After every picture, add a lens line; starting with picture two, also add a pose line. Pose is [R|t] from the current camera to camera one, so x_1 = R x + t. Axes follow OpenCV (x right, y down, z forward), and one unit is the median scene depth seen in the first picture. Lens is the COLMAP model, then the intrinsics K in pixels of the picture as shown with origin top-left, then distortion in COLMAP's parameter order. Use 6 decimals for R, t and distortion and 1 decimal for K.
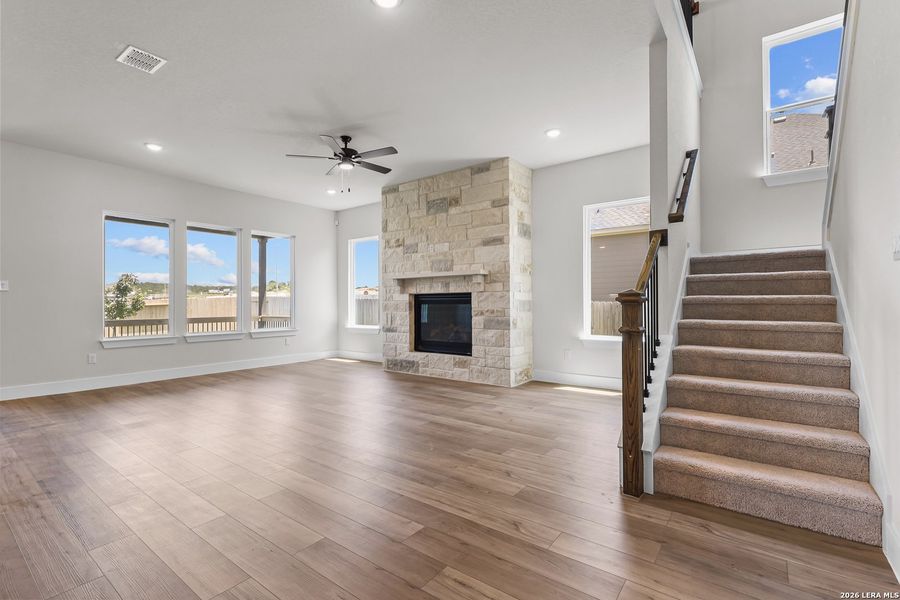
lens RADIAL K [[413.6, 0, 451.1], [0, 413.6, 299.6], [0, 0, 1]] dist [-0.007404, 0.002366]
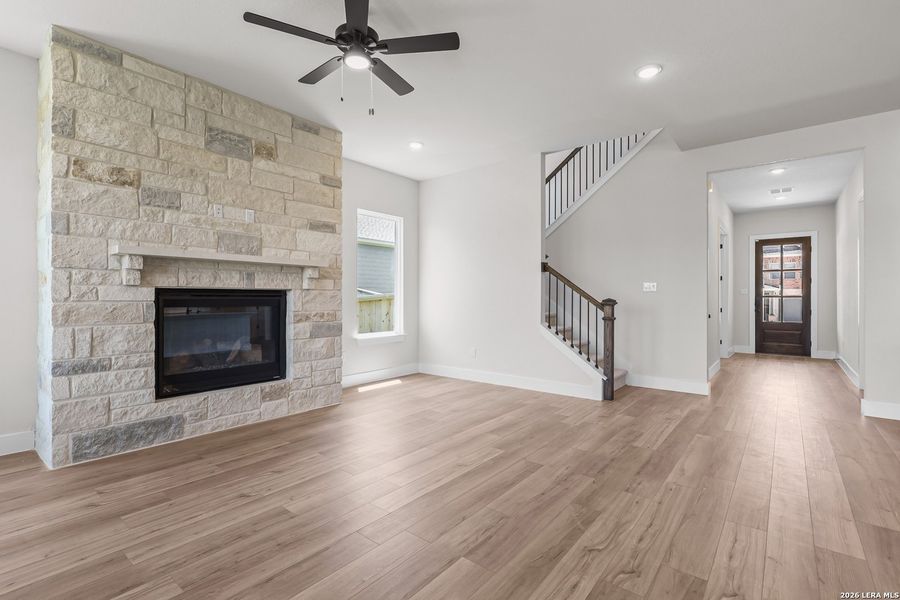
lens RADIAL K [[413.6, 0, 443.4], [0, 413.6, 297.2], [0, 0, 1]] dist [-0.007404, 0.002366]
pose [[0.046599, 0.006855, 0.998890, -0.669744], [-0.011233, 0.999917, -0.006338, -0.002968], [-0.998851, -0.010925, 0.046672, 0.717516]]
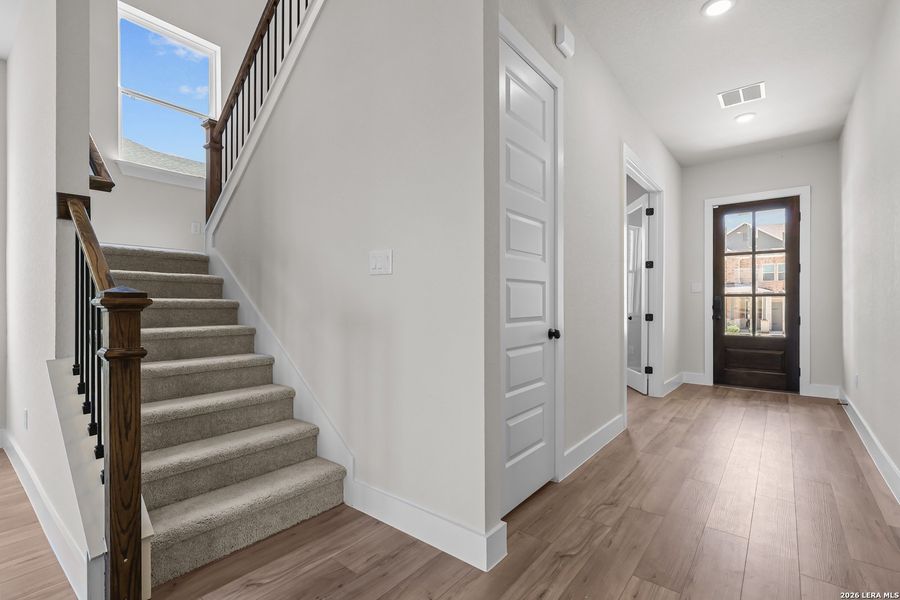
lens RADIAL K [[413.6, 0, 448.4], [0, 413.6, 304.1], [0, 0, 1]] dist [-0.007404, 0.002366]
pose [[0.031672, 0.002914, 0.999494, -0.067604], [-0.007580, 0.999968, -0.002676, -0.000226], [-0.999470, -0.007492, 0.031693, 0.217252]]
